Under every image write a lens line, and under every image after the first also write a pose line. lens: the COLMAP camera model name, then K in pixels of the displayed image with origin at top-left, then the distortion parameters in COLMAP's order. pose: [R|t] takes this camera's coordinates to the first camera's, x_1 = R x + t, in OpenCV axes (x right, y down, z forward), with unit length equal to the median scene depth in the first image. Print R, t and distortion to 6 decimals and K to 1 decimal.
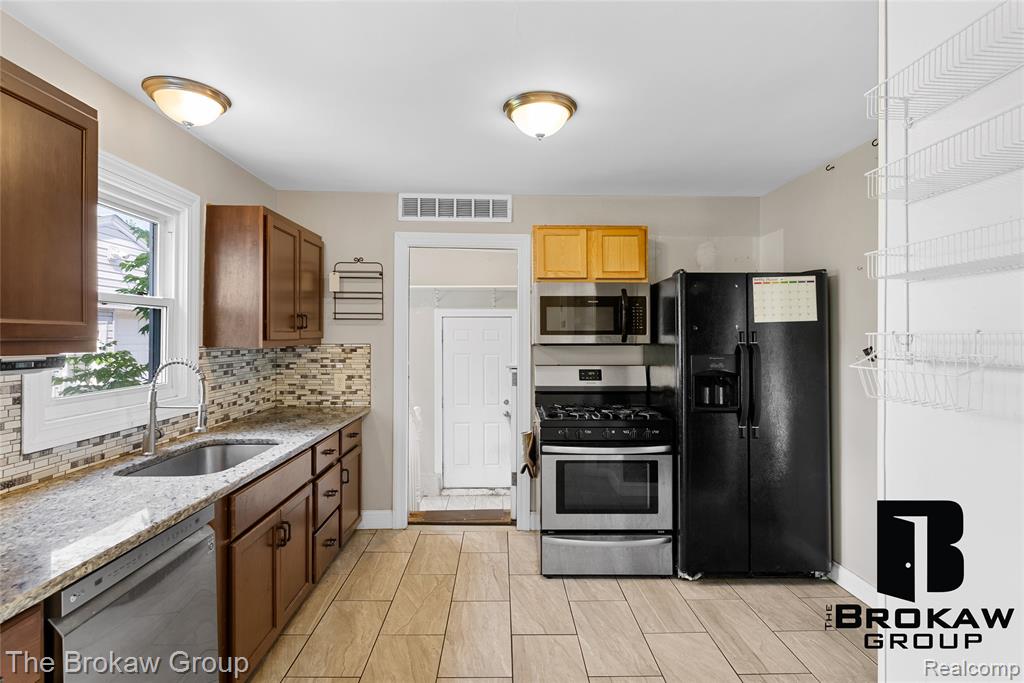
lens RADIAL K [[517.3, 0, 515.0], [0, 517.3, 333.7], [0, 0, 1]] dist [0.000099, 0.000751]
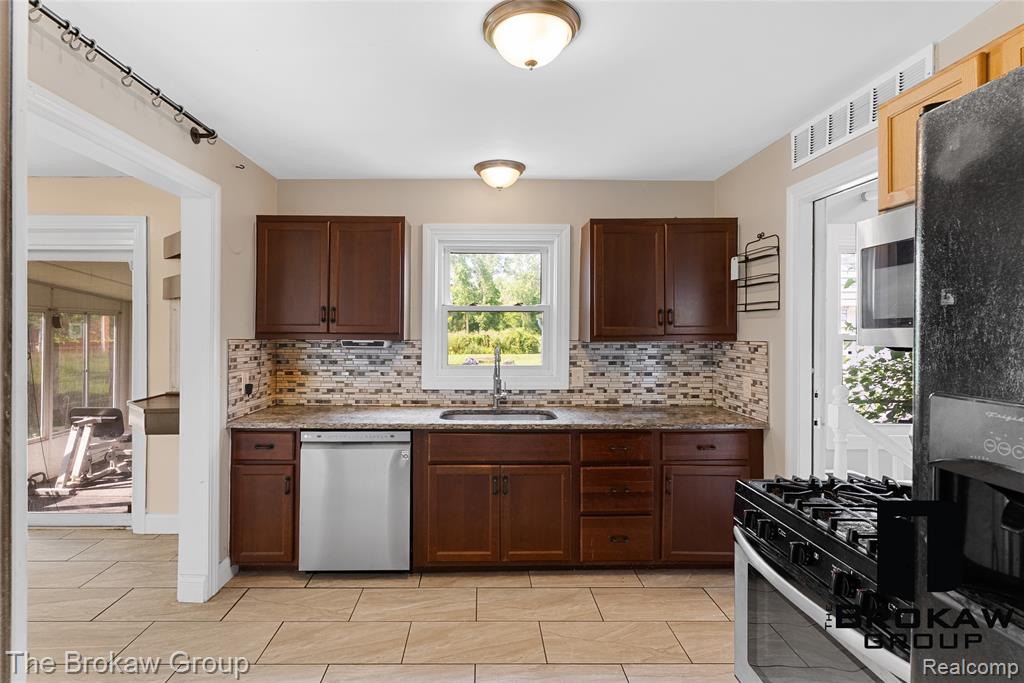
lens RADIAL K [[511.5, 0, 489.2], [0, 511.5, 330.6], [0, 0, 1]] dist [0.000590, 0.000090]
pose [[-0.019295, -0.006021, -0.999796, 0.682340], [0.004241, 0.999972, -0.006104, 0.007867], [0.999805, -0.004358, -0.019269, 0.827045]]
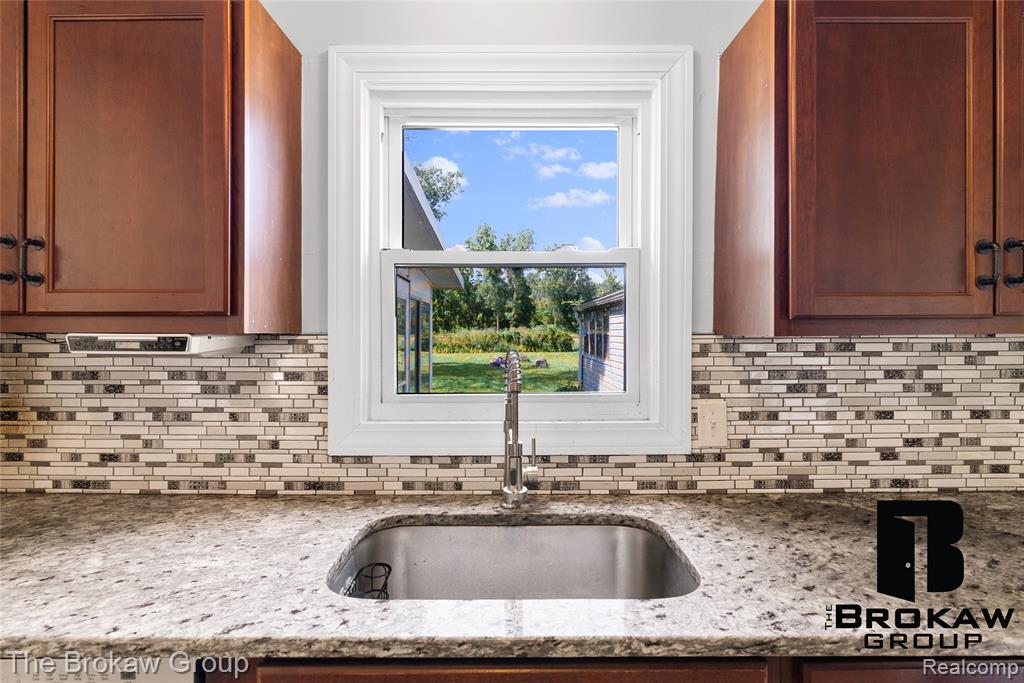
lens RADIAL K [[517.3, 0, 515.0], [0, 517.3, 333.7], [0, 0, 1]] dist [0.000099, 0.000751]
pose [[-0.029950, 0.005207, -0.999538, -0.078307], [0.008457, 0.999952, 0.004956, 0.022099], [0.999516, -0.008304, -0.029993, 0.838934]]
